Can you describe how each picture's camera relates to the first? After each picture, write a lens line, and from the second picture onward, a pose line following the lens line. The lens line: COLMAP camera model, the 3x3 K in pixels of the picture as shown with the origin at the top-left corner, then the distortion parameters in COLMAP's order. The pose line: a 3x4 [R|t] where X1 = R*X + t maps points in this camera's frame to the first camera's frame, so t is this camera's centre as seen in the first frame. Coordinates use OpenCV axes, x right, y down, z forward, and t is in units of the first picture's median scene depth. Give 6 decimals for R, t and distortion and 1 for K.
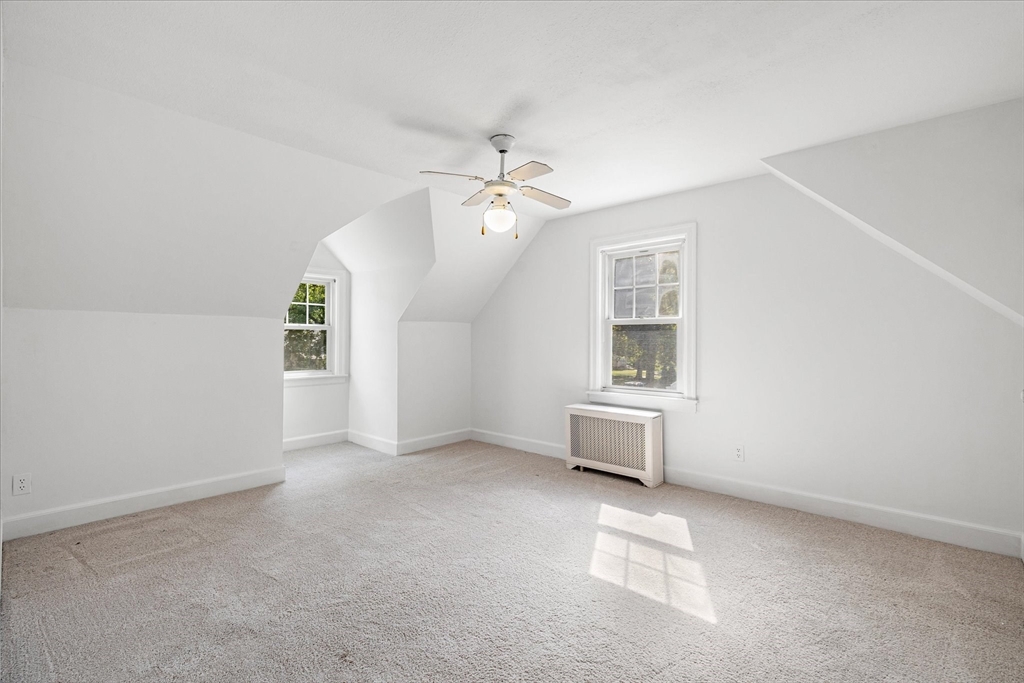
lens RADIAL K [[433.2, 0, 513.0], [0, 433.2, 340.5], [0, 0, 1]] dist [0.001161, 0.000488]
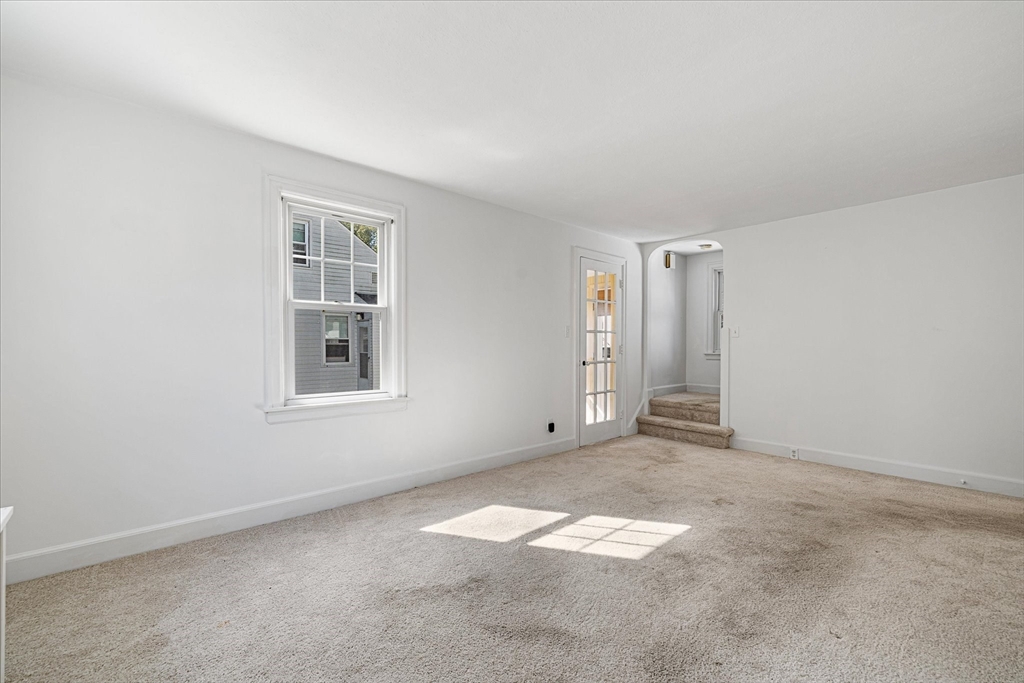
lens RADIAL K [[465.0, 0, 513.3], [0, 465.0, 338.0], [0, 0, 1]] dist [-0.001994, -0.000134]
pose [[0.138442, 0.020109, 0.990166, -0.805794], [-0.006589, 0.999790, -0.019383, 0.043444], [-0.990349, -0.003840, 0.138546, 0.960104]]
